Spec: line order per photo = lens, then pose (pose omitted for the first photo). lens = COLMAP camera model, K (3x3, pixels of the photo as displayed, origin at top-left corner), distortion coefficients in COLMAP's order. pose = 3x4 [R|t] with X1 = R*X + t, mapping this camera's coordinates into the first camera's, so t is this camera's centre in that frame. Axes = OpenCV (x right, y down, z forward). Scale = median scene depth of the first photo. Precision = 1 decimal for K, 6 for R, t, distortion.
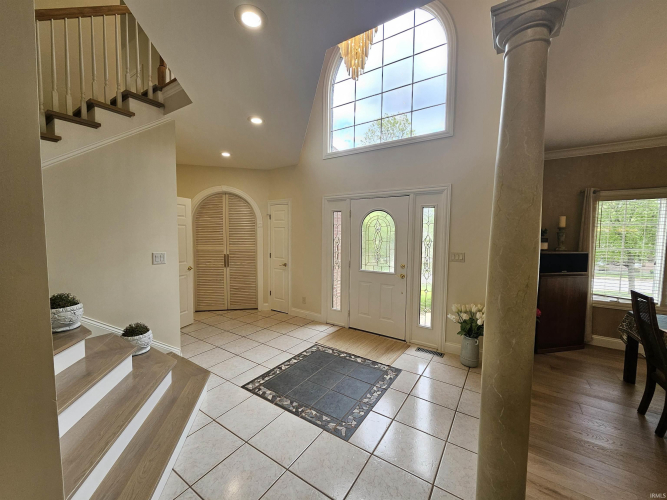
lens RADIAL K [[261.8, 0, 332.8], [0, 261.8, 256.5], [0, 0, 1]] dist [0.000486, -0.000071]
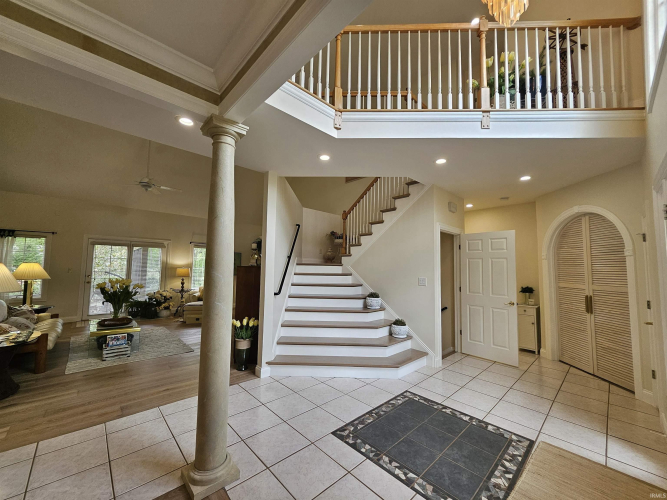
lens RADIAL K [[261.8, 0, 332.8], [0, 261.8, 256.5], [0, 0, 1]] dist [0.000486, -0.000071]
pose [[-0.230460, -0.052897, -0.971643, 0.804789], [-0.104663, 0.994076, -0.029293, -0.034293], [0.967437, 0.094944, -0.234631, 0.783588]]
